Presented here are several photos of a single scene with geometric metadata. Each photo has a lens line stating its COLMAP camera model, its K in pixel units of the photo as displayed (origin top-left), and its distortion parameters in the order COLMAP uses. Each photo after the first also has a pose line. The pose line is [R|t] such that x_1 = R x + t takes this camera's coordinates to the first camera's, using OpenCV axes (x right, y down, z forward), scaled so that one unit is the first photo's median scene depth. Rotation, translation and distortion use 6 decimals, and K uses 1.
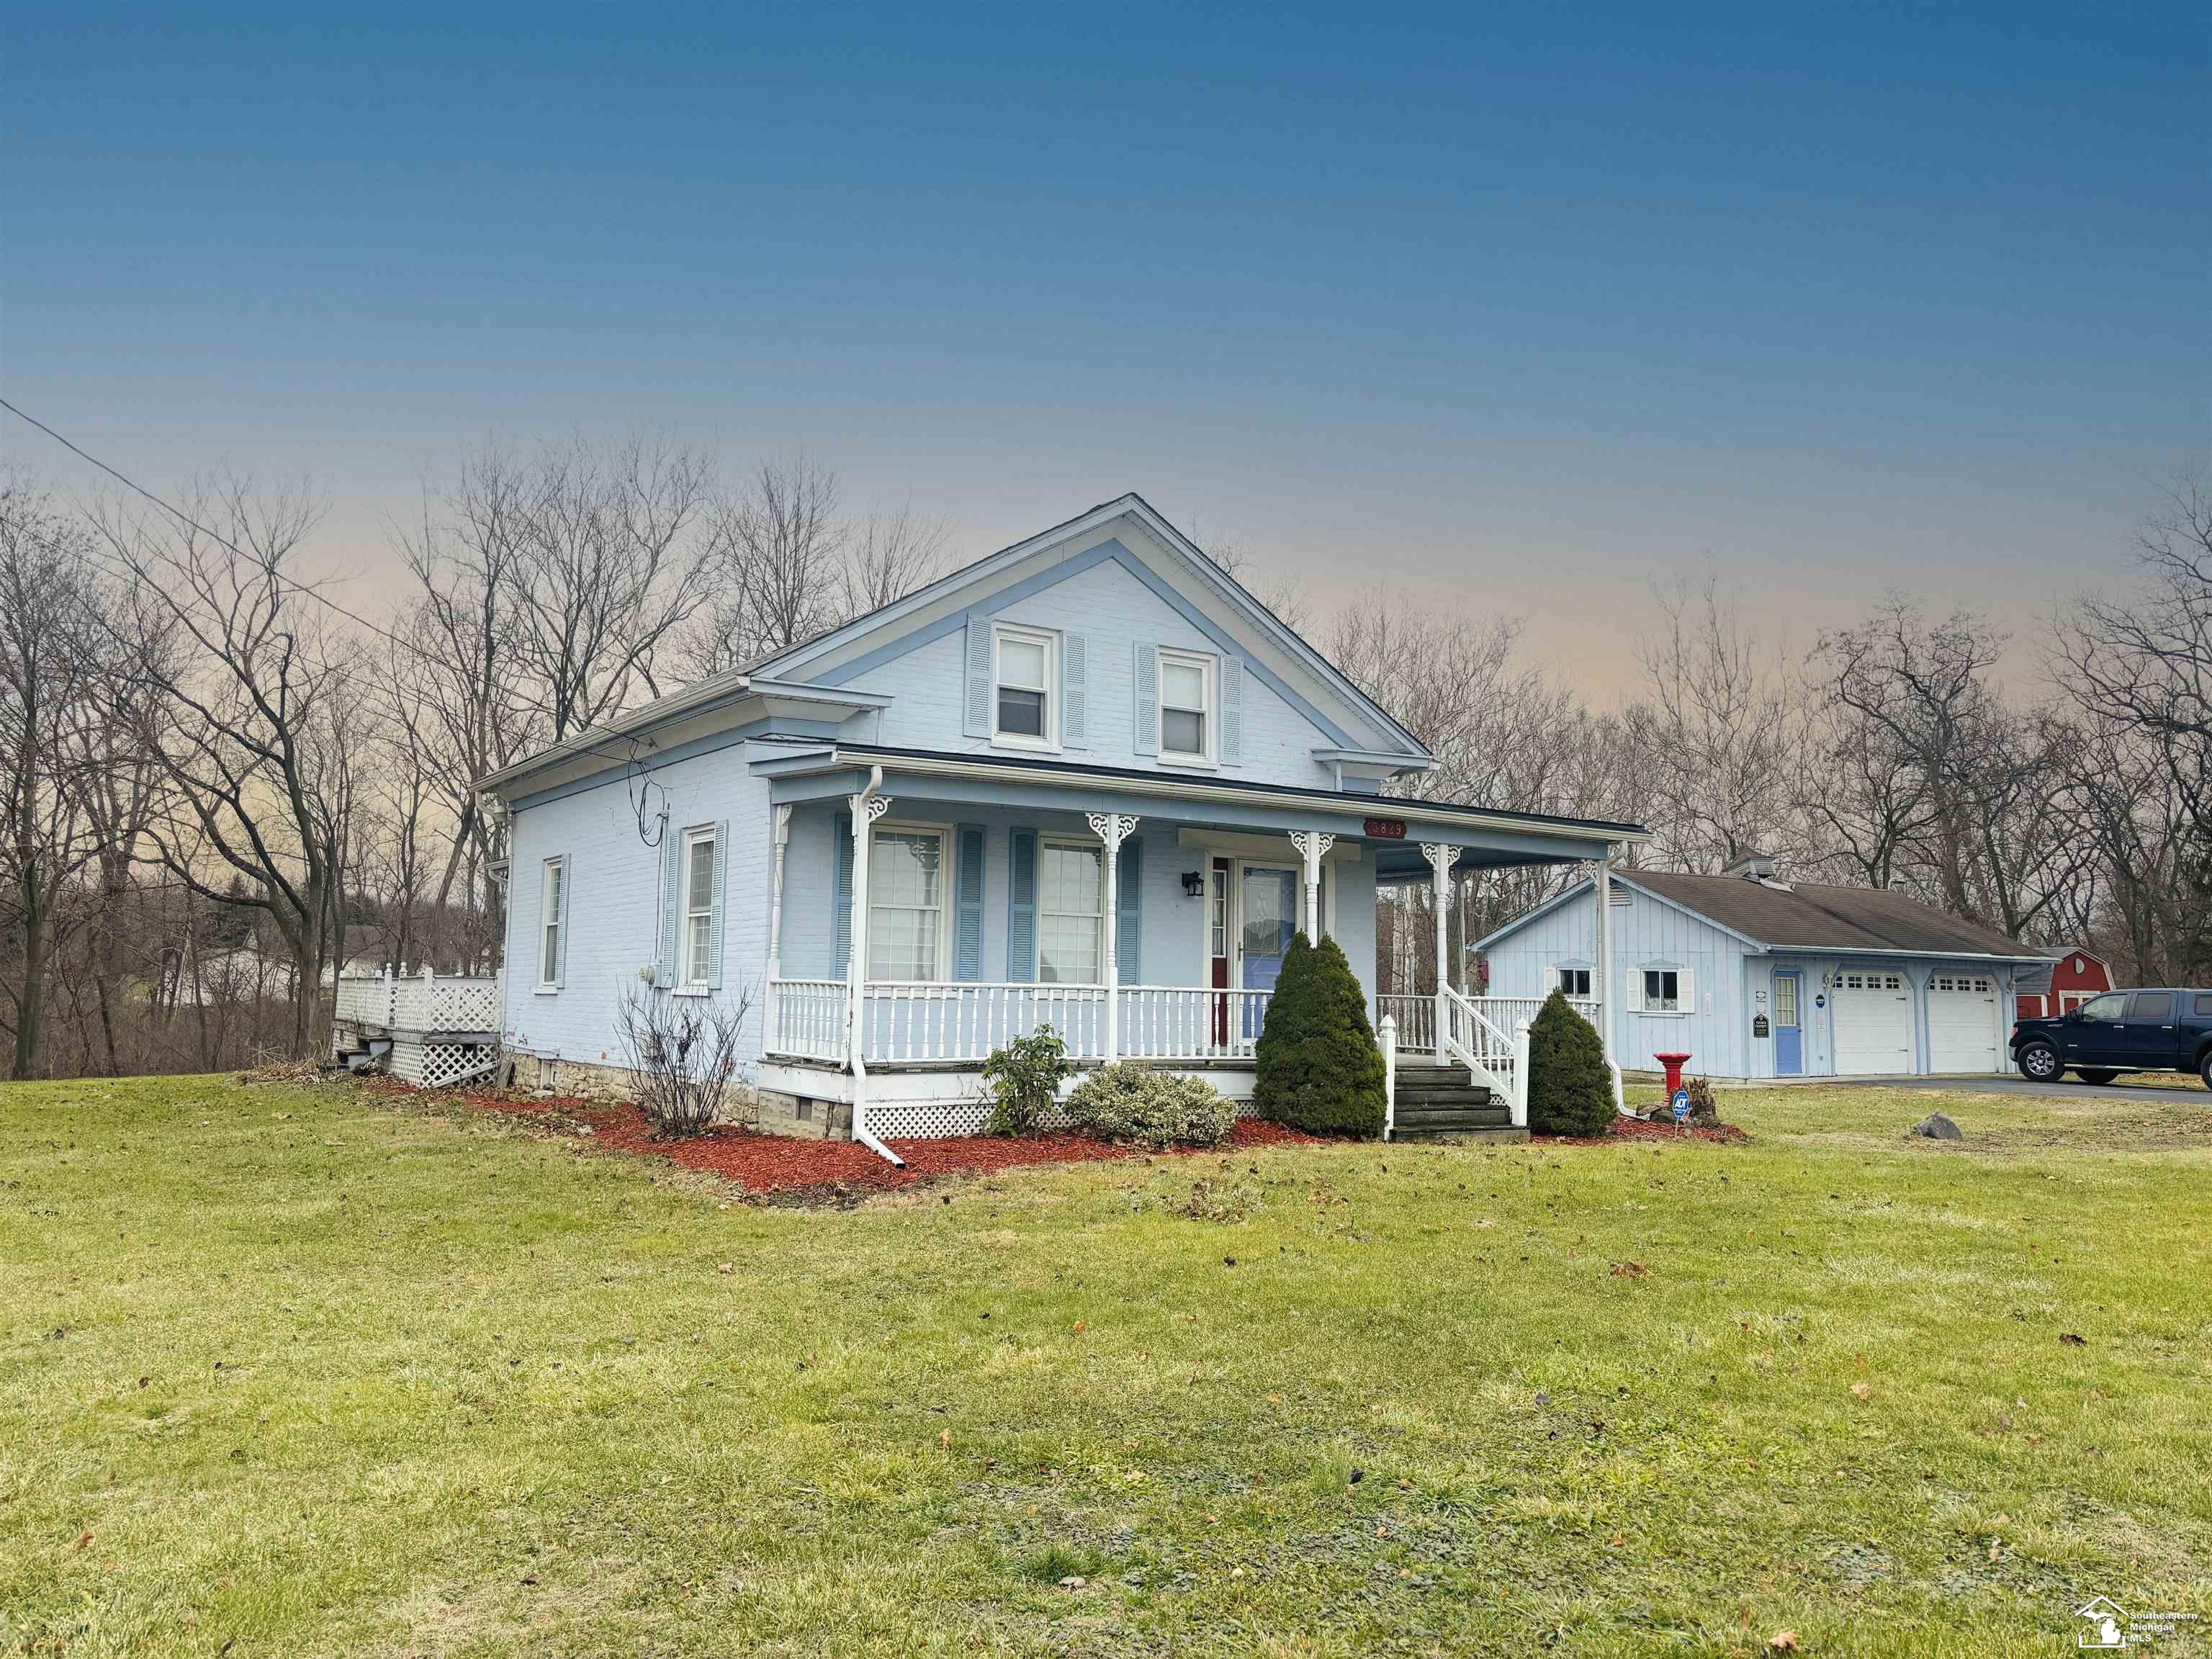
lens RADIAL K [[1686.2, 0, 1106.0], [0, 1686.2, 829.5], [0, 0, 1]] dist [0.068439, -0.066938]
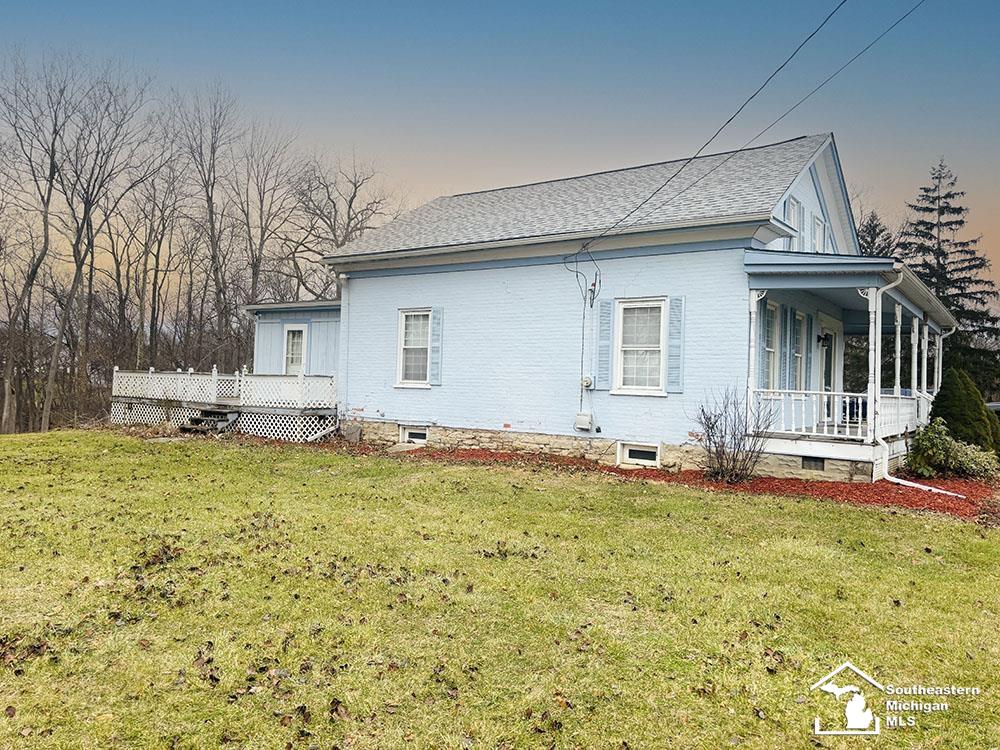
lens RADIAL K [[762.3, 0, 500.0], [0, 762.3, 375.0], [0, 0, 1]] dist [0.068439, -0.066938]
pose [[0.937482, 0.017157, 0.347610, -0.477052], [-0.048783, 0.995402, 0.082436, 0.014113], [-0.344597, -0.094240, 0.934008, 0.230831]]
